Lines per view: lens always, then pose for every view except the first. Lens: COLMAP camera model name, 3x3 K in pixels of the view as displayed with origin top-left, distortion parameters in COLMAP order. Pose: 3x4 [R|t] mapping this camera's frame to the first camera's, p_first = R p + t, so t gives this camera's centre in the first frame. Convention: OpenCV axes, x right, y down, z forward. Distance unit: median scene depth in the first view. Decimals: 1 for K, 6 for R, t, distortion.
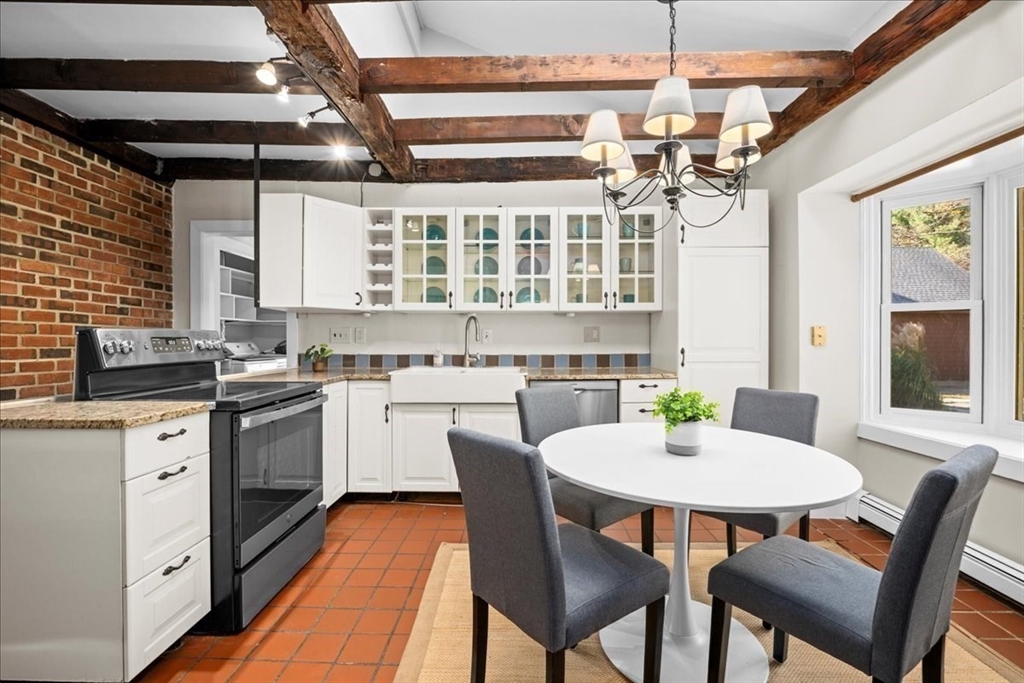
lens RADIAL K [[463.3, 0, 525.3], [0, 463.3, 345.0], [0, 0, 1]] dist [-0.017547, 0.001816]
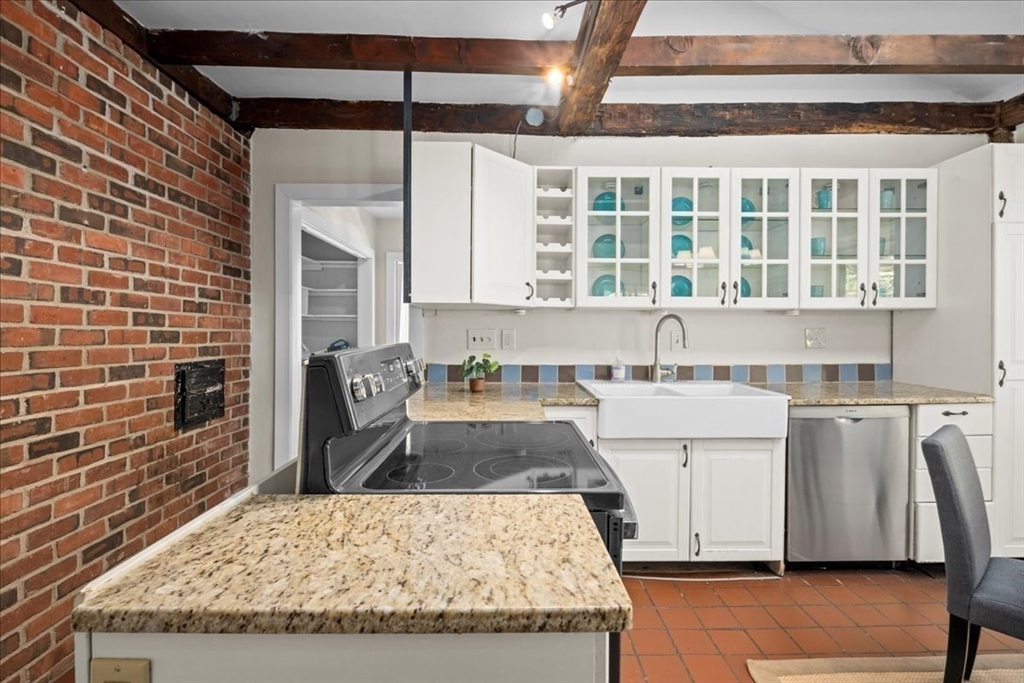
lens RADIAL K [[491.2, 0, 521.9], [0, 491.2, 335.0], [0, 0, 1]] dist [-0.013440, 0.001205]
pose [[0.999769, 0.000016, 0.021515, -0.429277], [-0.000008, 1.000000, -0.000368, -0.033482], [-0.021515, 0.000368, 0.999768, 0.250310]]
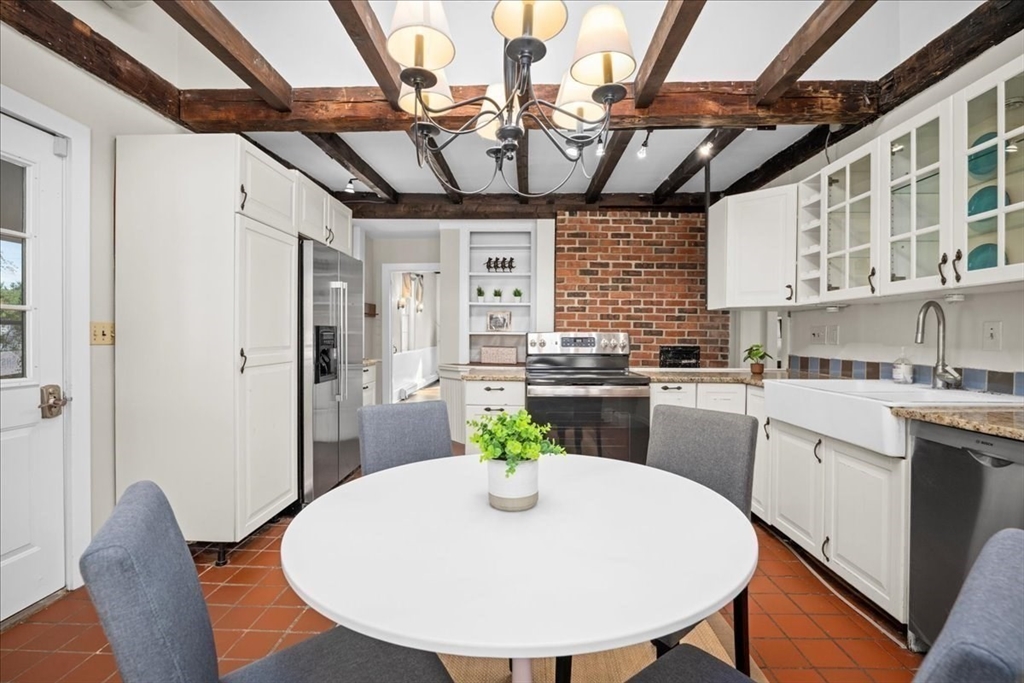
lens RADIAL K [[463.3, 0, 493.9], [0, 463.3, 340.3], [0, 0, 1]] dist [-0.017547, 0.001816]
pose [[-0.050218, 0.005400, -0.998724, 0.567455], [-0.016666, 0.999842, 0.006244, -0.008376], [0.998599, 0.016958, -0.050120, 0.551210]]
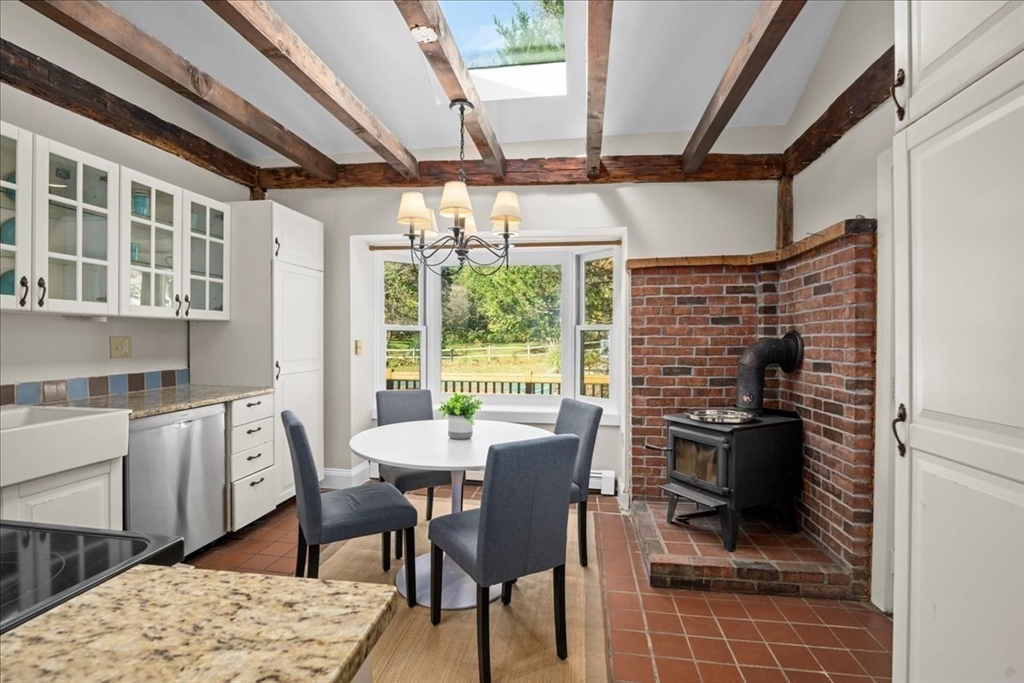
lens RADIAL K [[463.3, 0, 510.2], [0, 463.3, 343.8], [0, 0, 1]] dist [-0.017547, 0.001816]
pose [[0.142952, -0.010799, 0.989671, -0.575954], [0.006711, 0.999928, 0.009941, -0.037236], [-0.989707, 0.005221, 0.143014, 0.359418]]
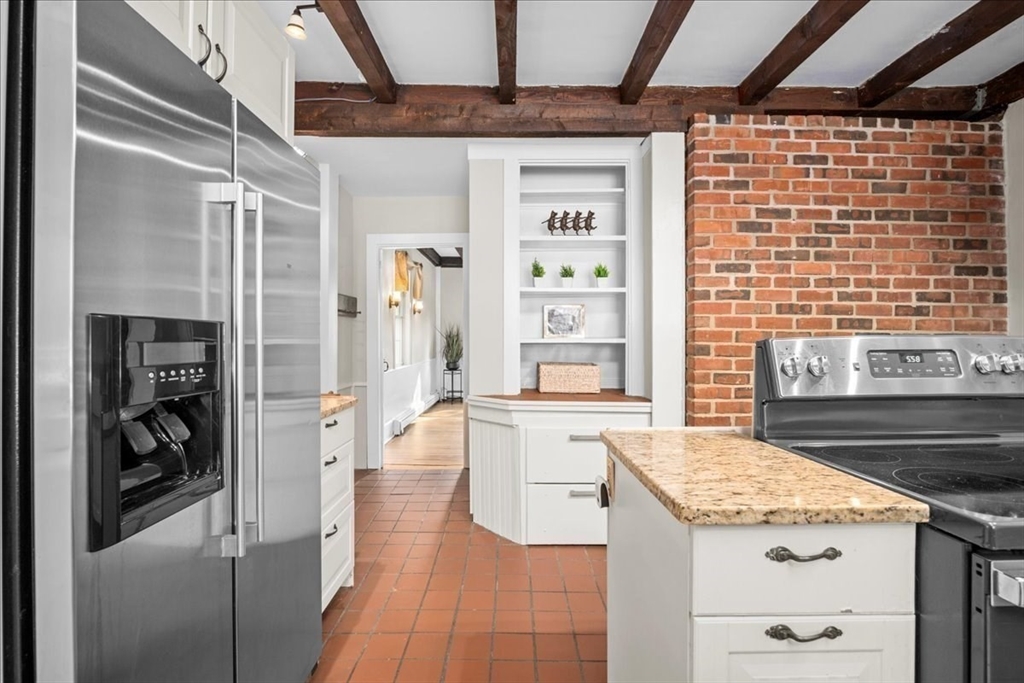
lens RADIAL K [[463.3, 0, 500.8], [0, 463.3, 338.8], [0, 0, 1]] dist [-0.017547, 0.001816]
pose [[-0.006264, -0.014142, -0.999880, -0.139323], [-0.008881, 0.999861, -0.014086, -0.012661], [0.999941, 0.008792, -0.006389, 0.342612]]
